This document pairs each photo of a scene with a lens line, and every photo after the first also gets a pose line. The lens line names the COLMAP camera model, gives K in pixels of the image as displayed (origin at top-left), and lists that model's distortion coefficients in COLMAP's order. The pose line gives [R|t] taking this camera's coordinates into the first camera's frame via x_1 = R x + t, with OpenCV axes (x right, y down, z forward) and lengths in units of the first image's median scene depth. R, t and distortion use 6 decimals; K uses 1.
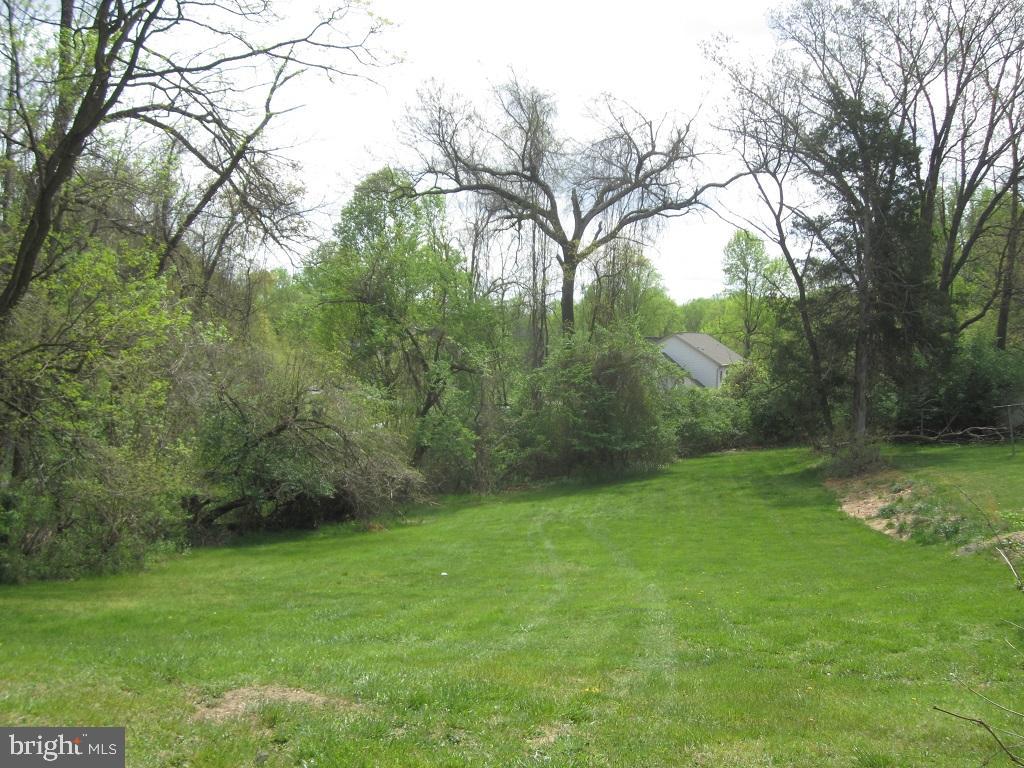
lens RADIAL K [[1141.5, 0, 512.0], [0, 1141.5, 384.0], [0, 0, 1]] dist [-0.108170, -0.015624]
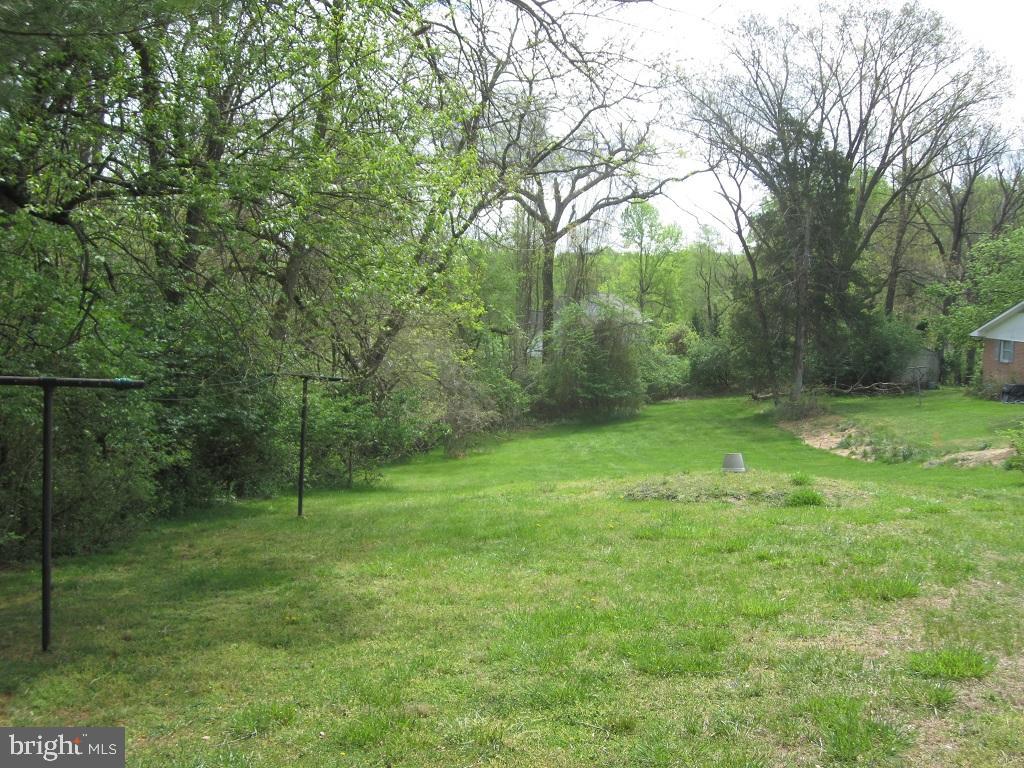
lens RADIAL K [[1141.5, 0, 512.0], [0, 1141.5, 384.0], [0, 0, 1]] dist [-0.108170, -0.015624]
pose [[0.991259, 0.010303, 0.131529, -0.152125], [-0.016245, 0.998891, 0.044183, -0.008607], [-0.130928, -0.045934, 0.990327, -0.186923]]
